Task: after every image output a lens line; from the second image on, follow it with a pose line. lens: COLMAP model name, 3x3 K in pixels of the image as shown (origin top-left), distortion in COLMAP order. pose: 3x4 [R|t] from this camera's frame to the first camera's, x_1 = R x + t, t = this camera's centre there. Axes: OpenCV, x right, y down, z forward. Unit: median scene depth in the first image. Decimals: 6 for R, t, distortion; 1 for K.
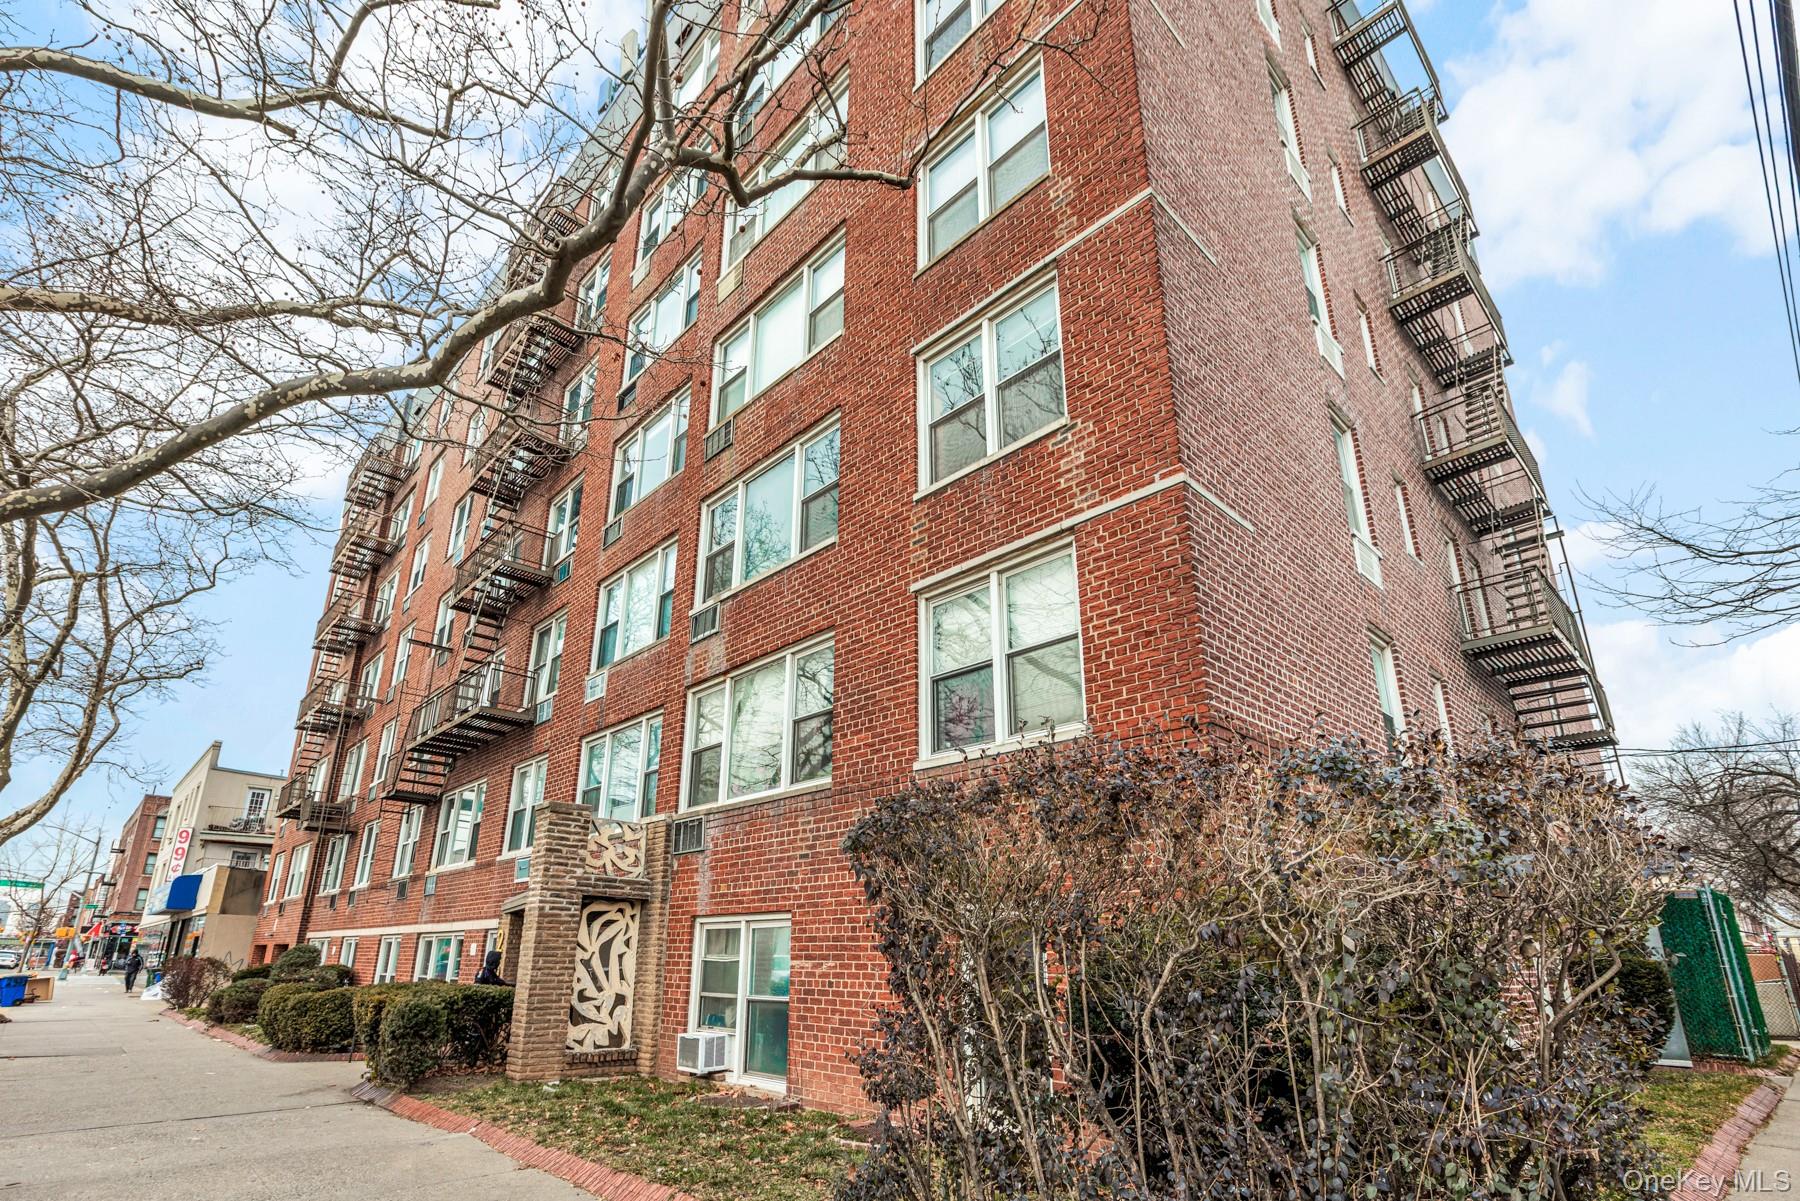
lens RADIAL K [[1001.6, 0, 900.0], [0, 1001.6, 600.5], [0, 0, 1]] dist [0.001528, 0.001353]
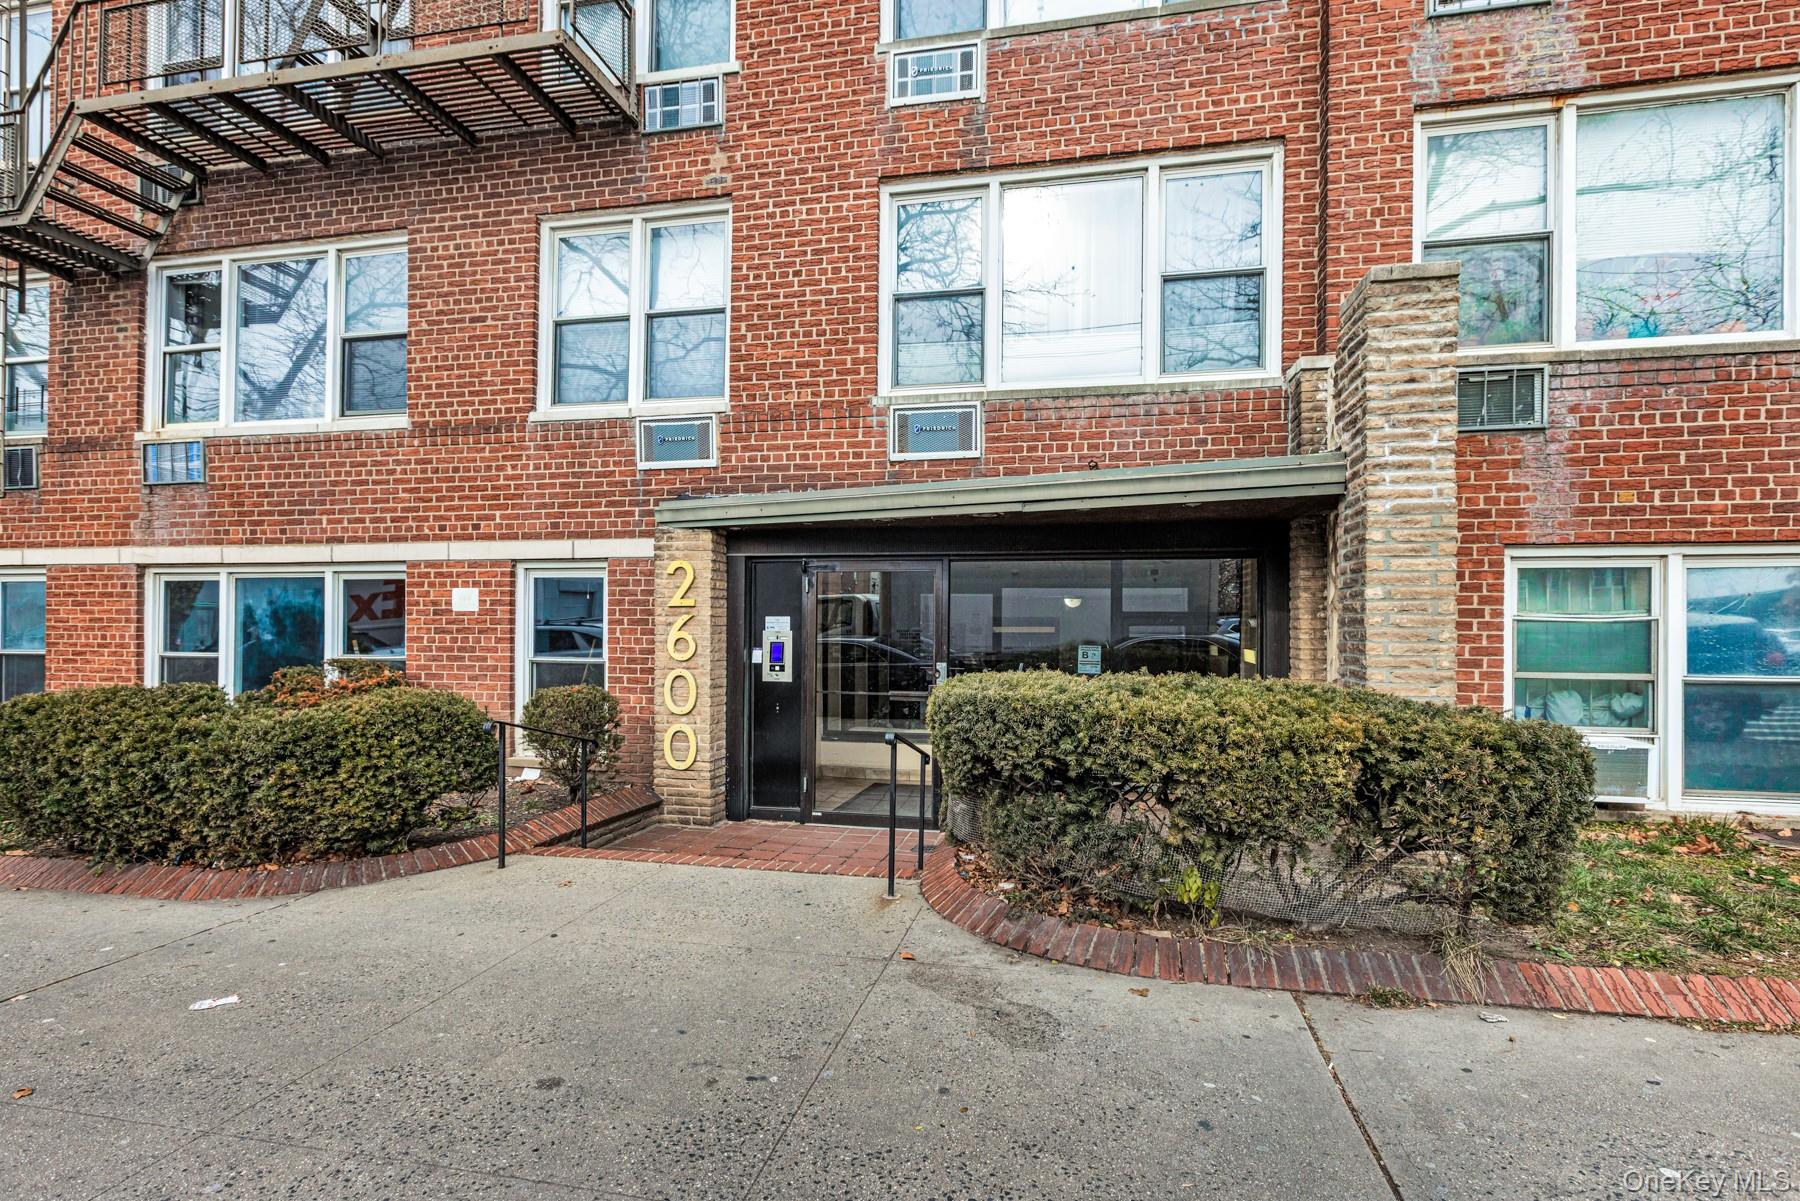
lens RADIAL K [[783.1, 0, 909.5], [0, 783.1, 611.7], [0, 0, 1]] dist [0.004354, -0.003485]
pose [[0.770847, -0.000098, 0.637021, -0.412330], [-0.213830, 0.941939, 0.258896, 0.173579], [-0.600060, -0.335784, 0.726070, 0.490909]]
